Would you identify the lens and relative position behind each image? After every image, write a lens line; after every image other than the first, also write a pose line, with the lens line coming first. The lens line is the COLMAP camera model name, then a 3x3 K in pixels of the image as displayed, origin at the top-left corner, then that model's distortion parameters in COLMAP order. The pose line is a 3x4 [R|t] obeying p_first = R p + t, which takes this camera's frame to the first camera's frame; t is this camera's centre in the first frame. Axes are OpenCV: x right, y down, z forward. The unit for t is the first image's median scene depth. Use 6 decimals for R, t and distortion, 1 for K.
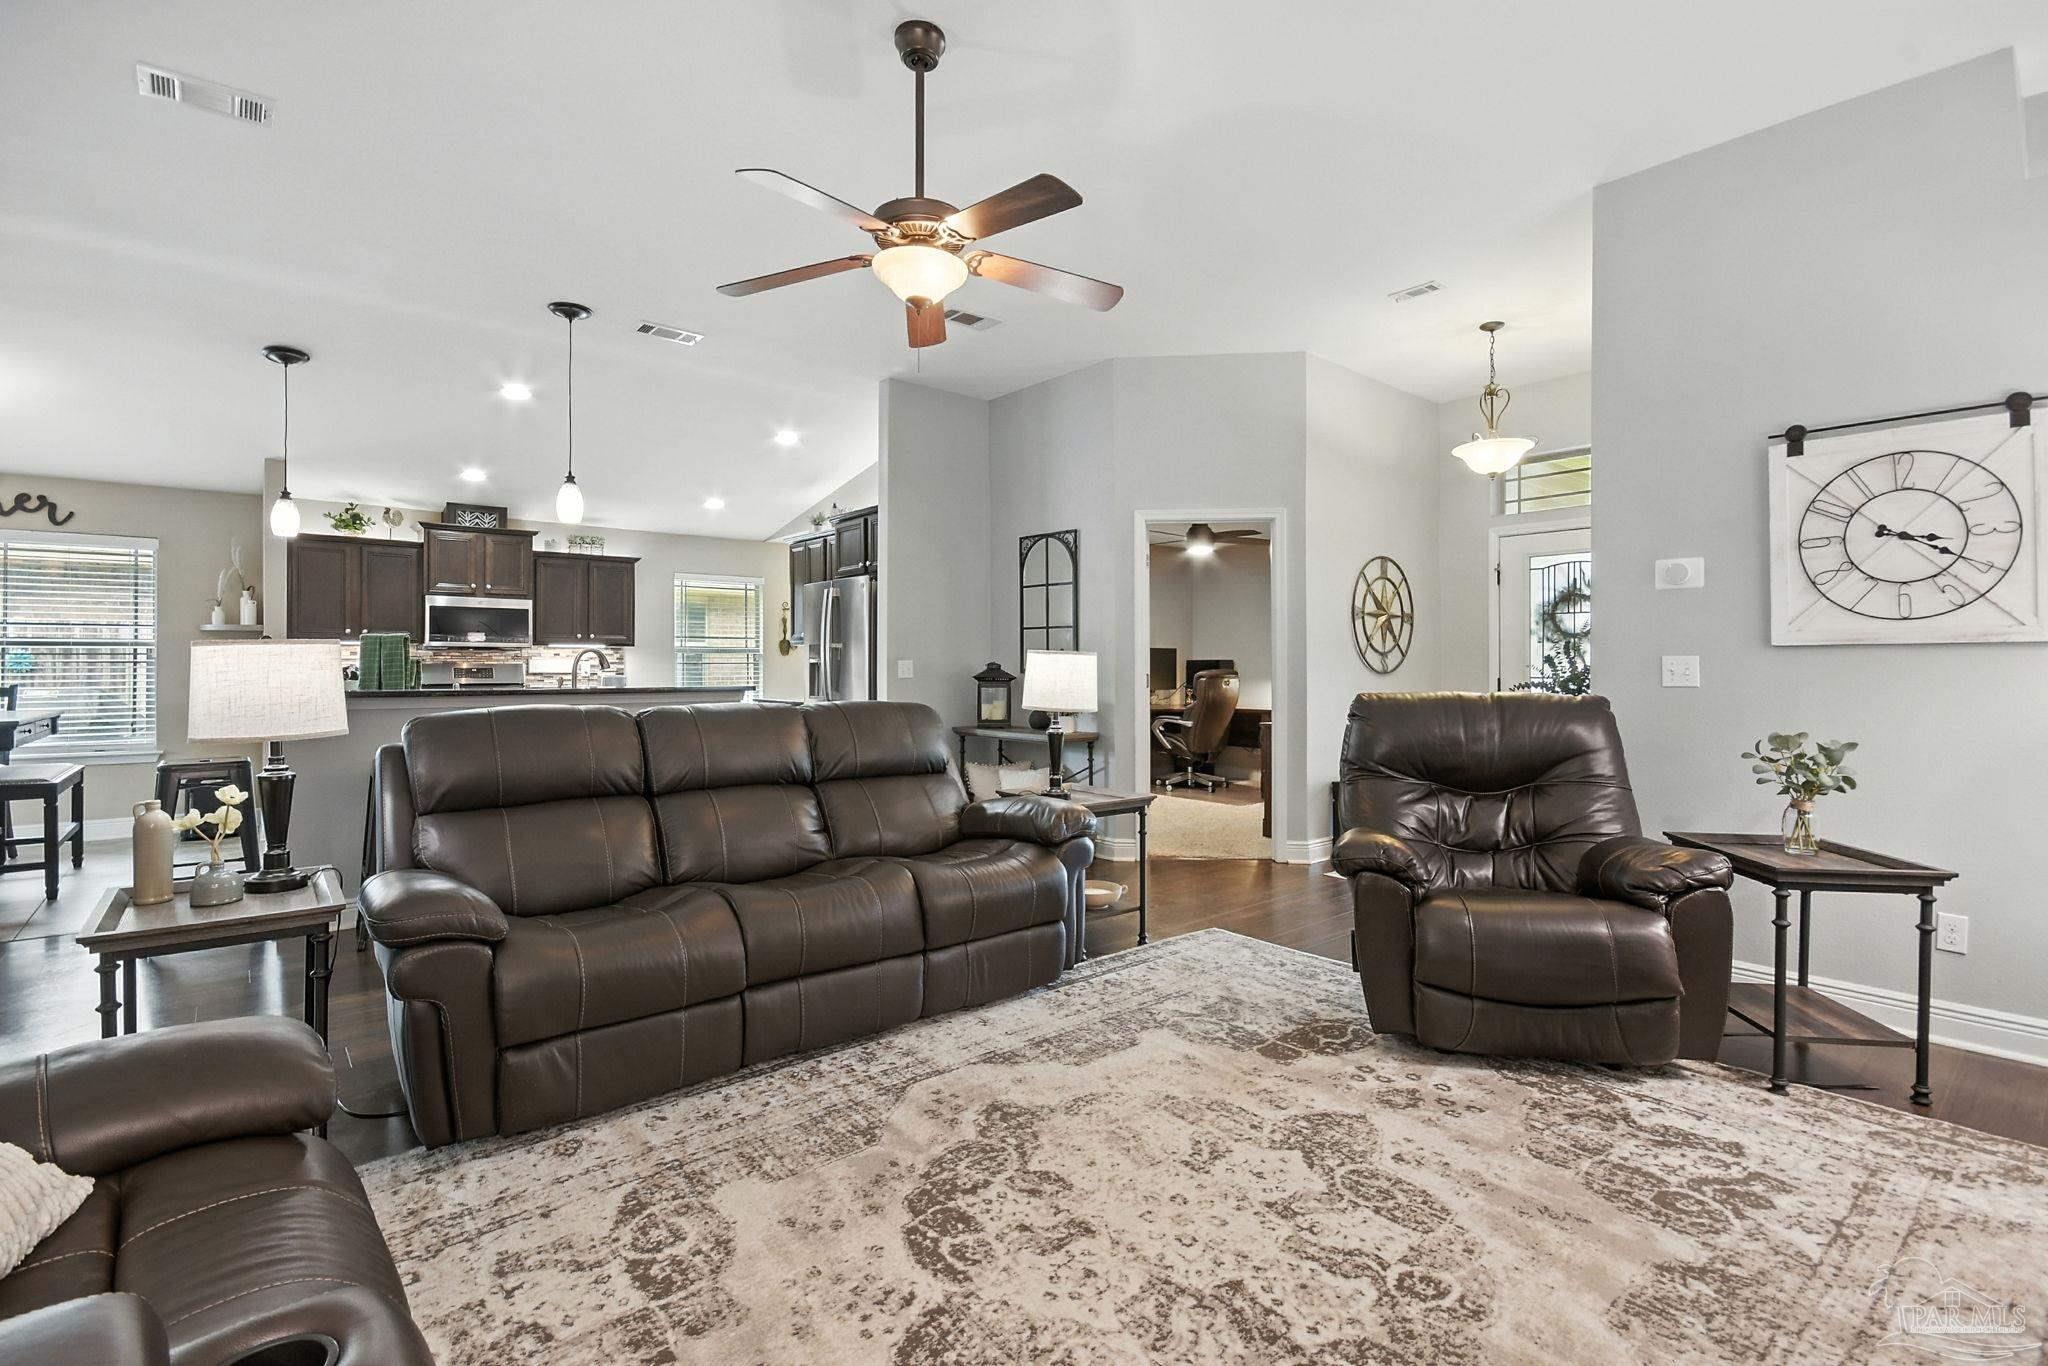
lens RADIAL K [[947.2, 0, 1019.6], [0, 947.2, 674.0], [0, 0, 1]] dist [-0.006961, -0.001113]
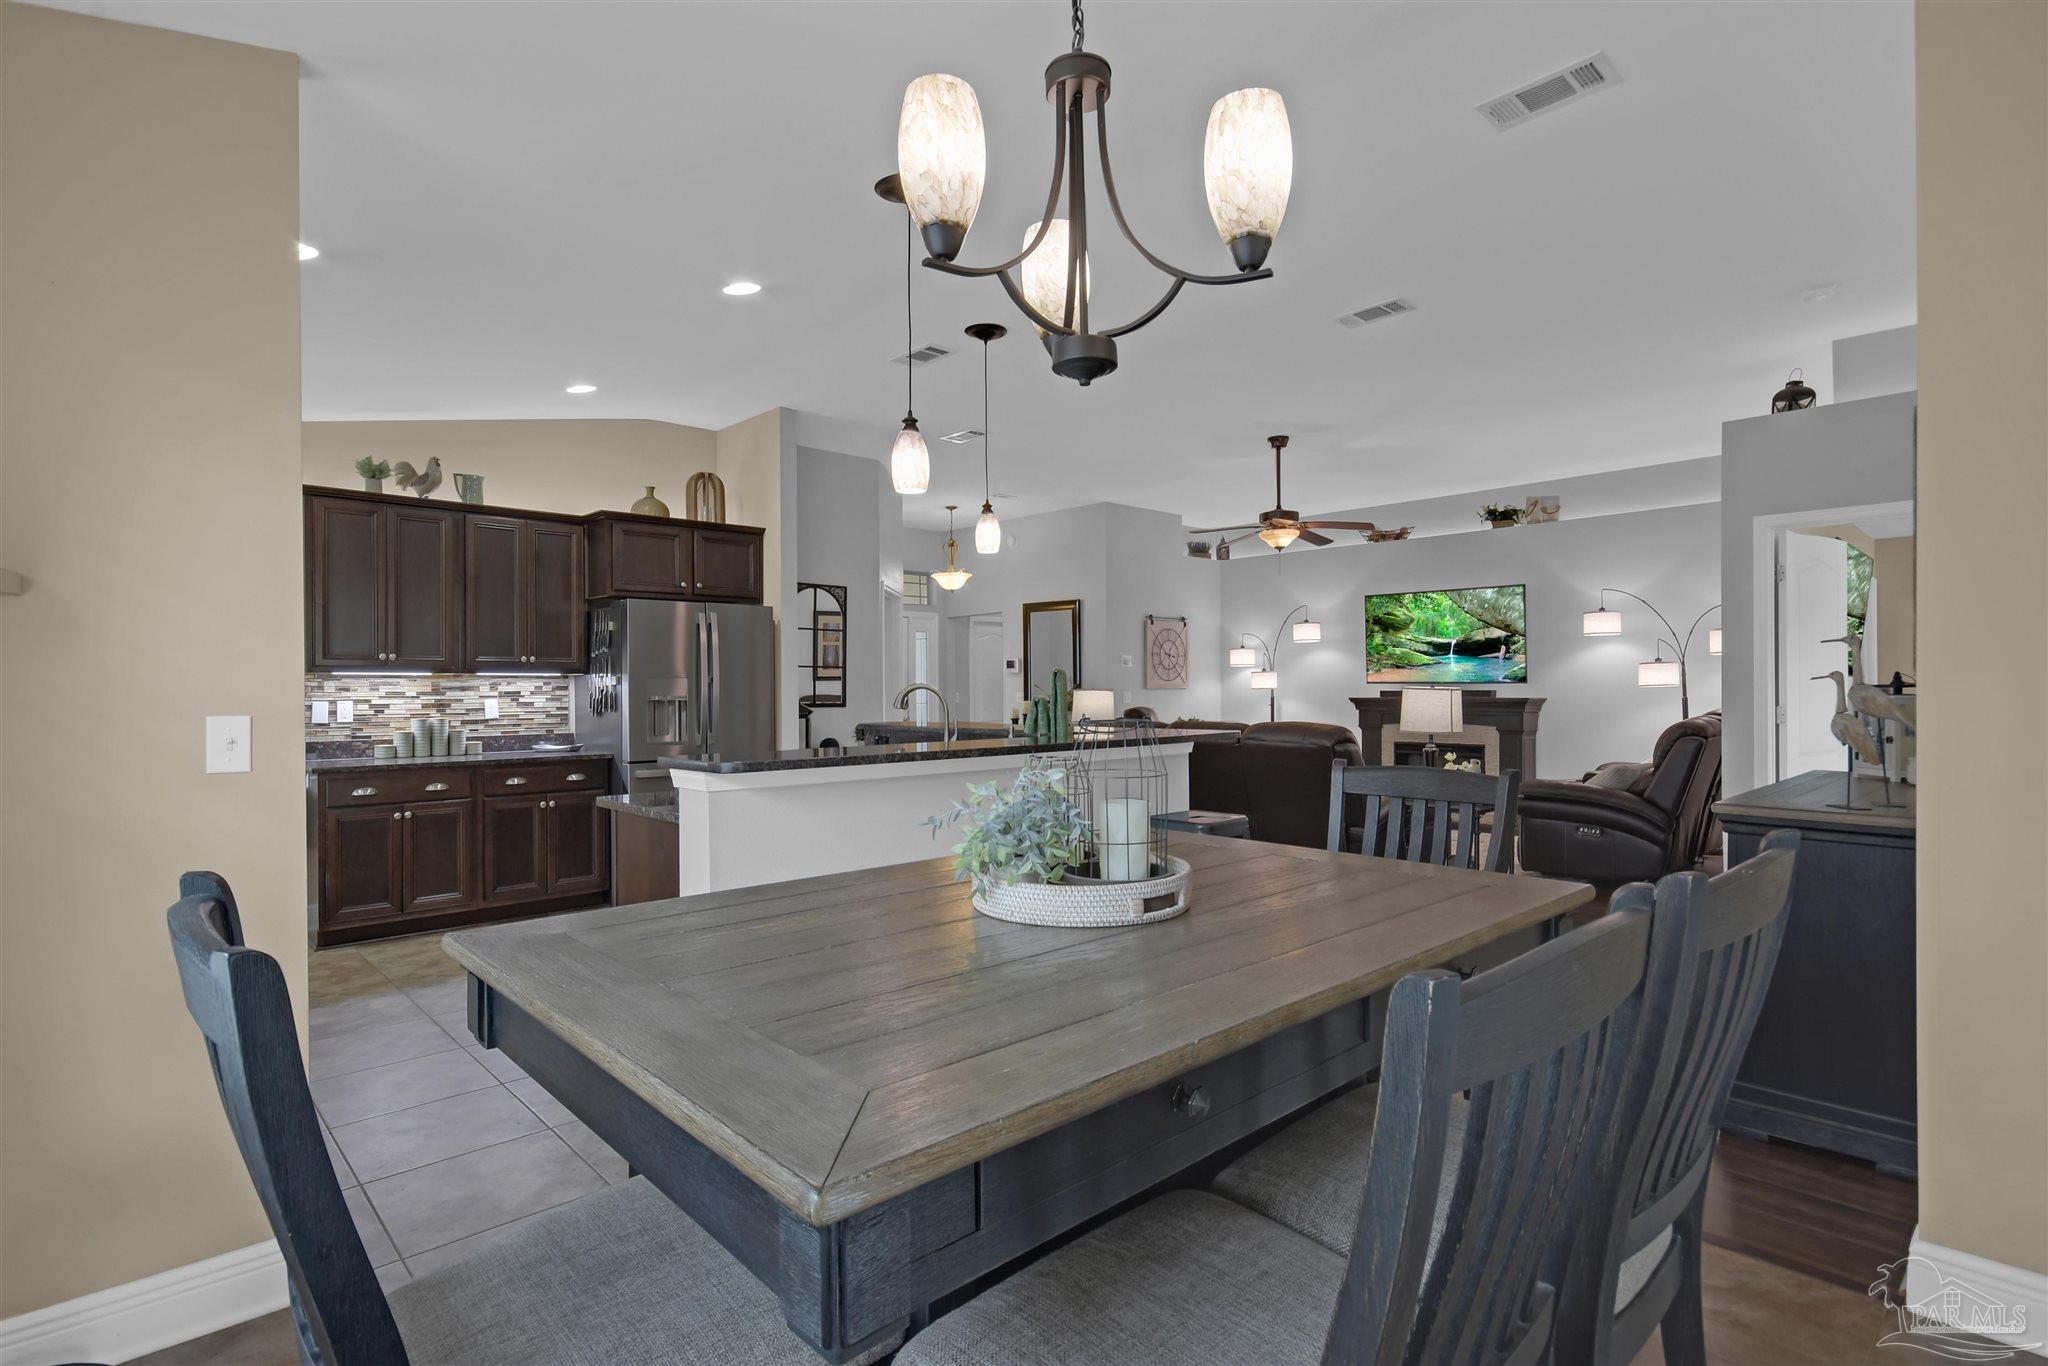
lens RADIAL K [[1001.2, 0, 1018.4], [0, 1001.2, 688.8], [0, 0, 1]] dist [0.022319, 0.000284]
pose [[-0.051520, -0.000700, 0.998672, -2.470228], [0.011386, 0.999934, 0.001289, -0.042520], [-0.998607, 0.011437, -0.051509, 1.698614]]
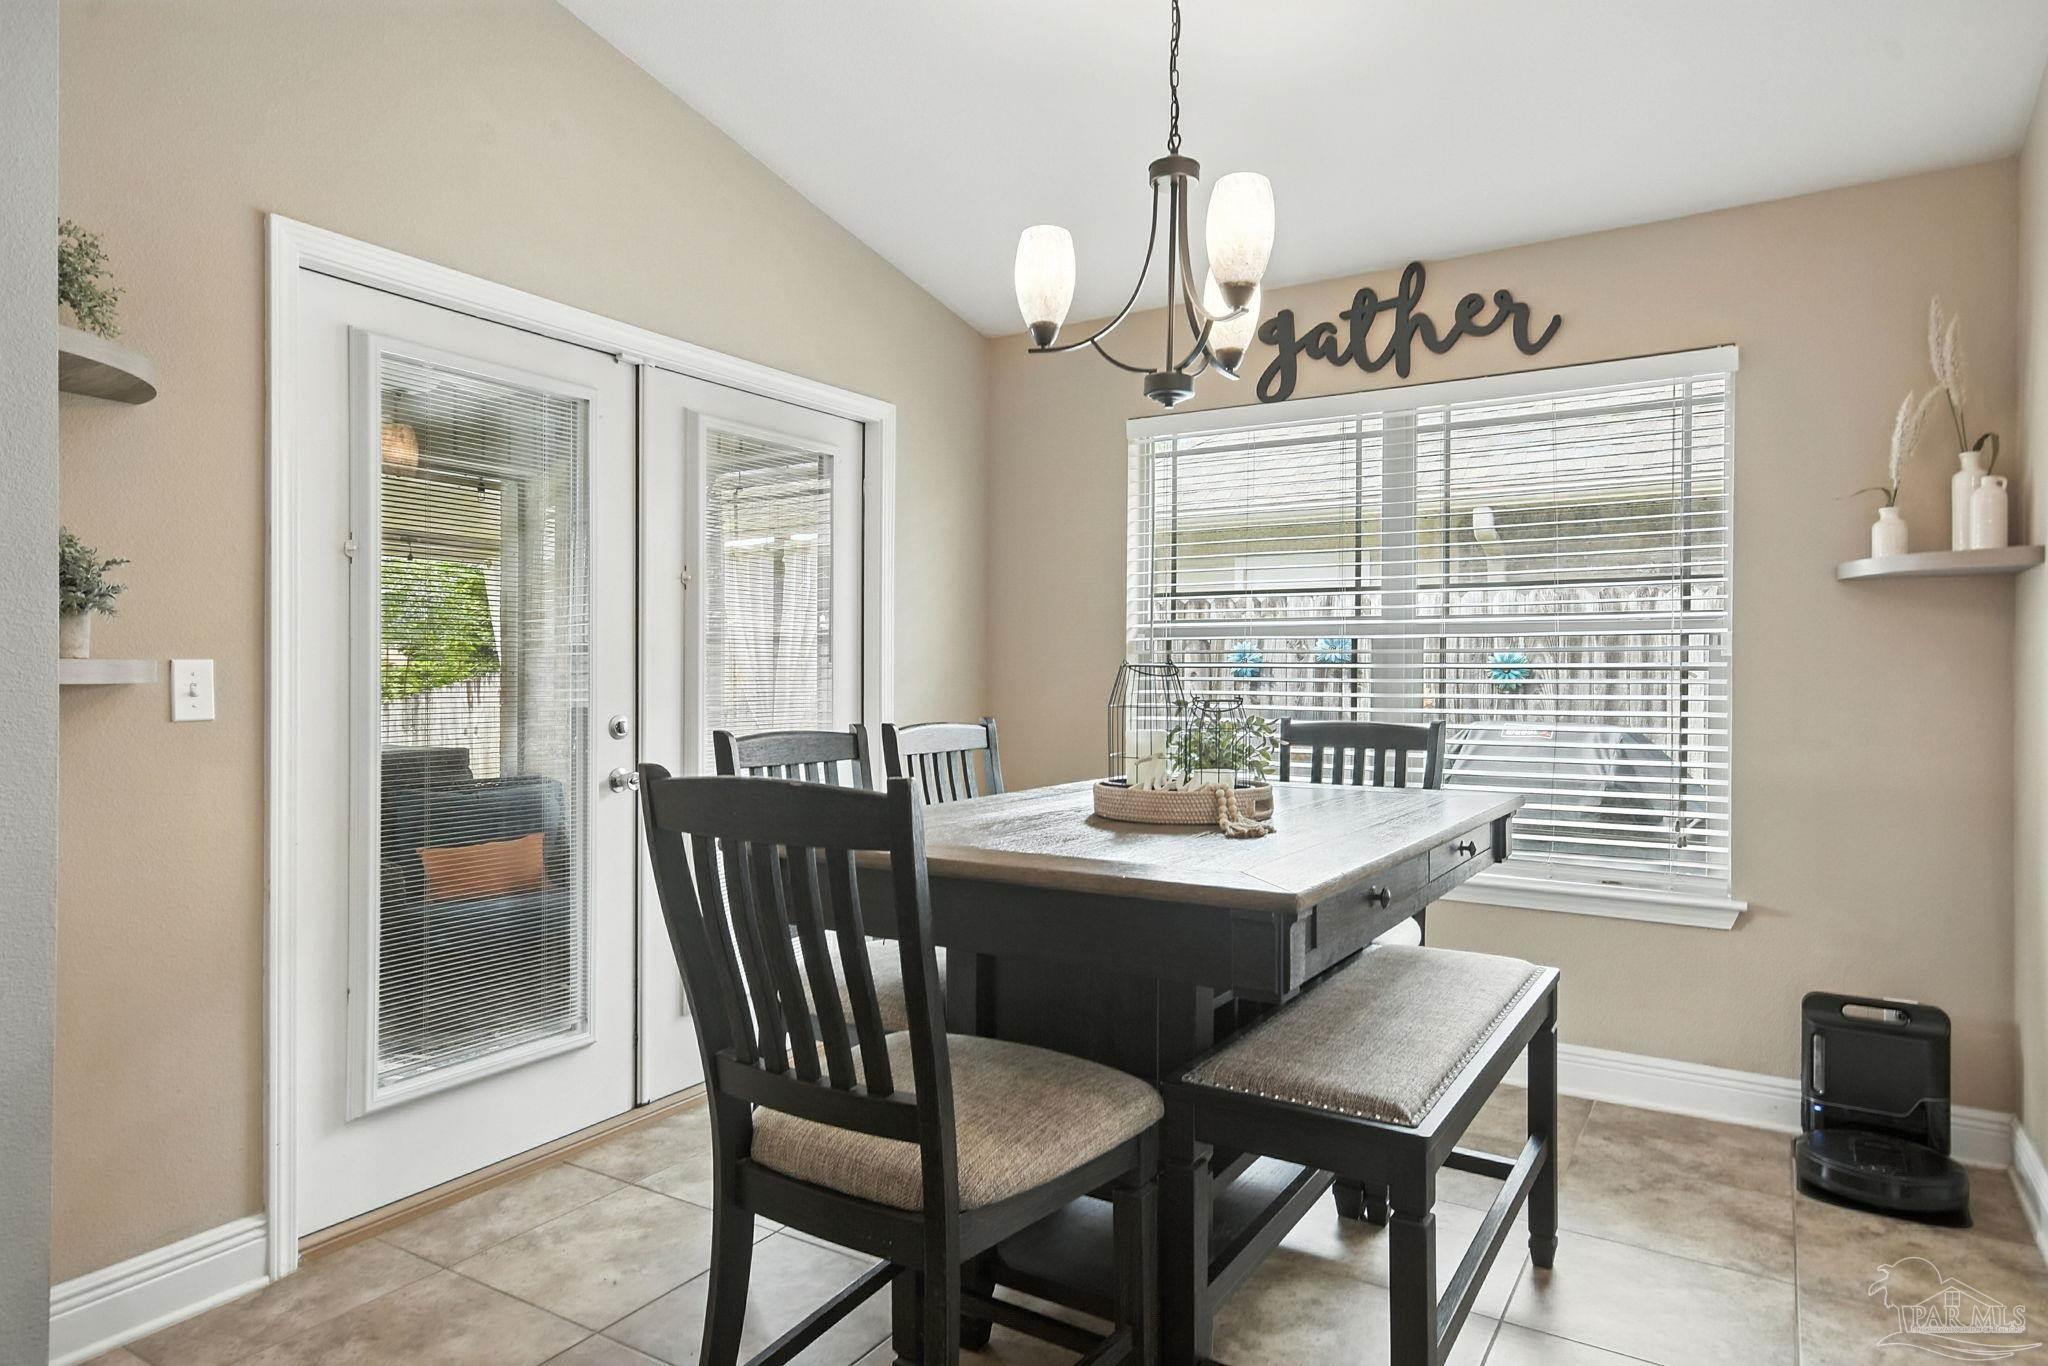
lens RADIAL K [[1194.8, 0, 1018.2], [0, 1194.8, 675.9], [0, 0, 1]] dist [0.009464, 0.001739]
pose [[0.307607, -0.001856, -0.951512, -1.212880], [-0.004375, 0.999985, -0.003365, -0.018146], [0.951503, 0.005198, 0.307594, 1.282442]]
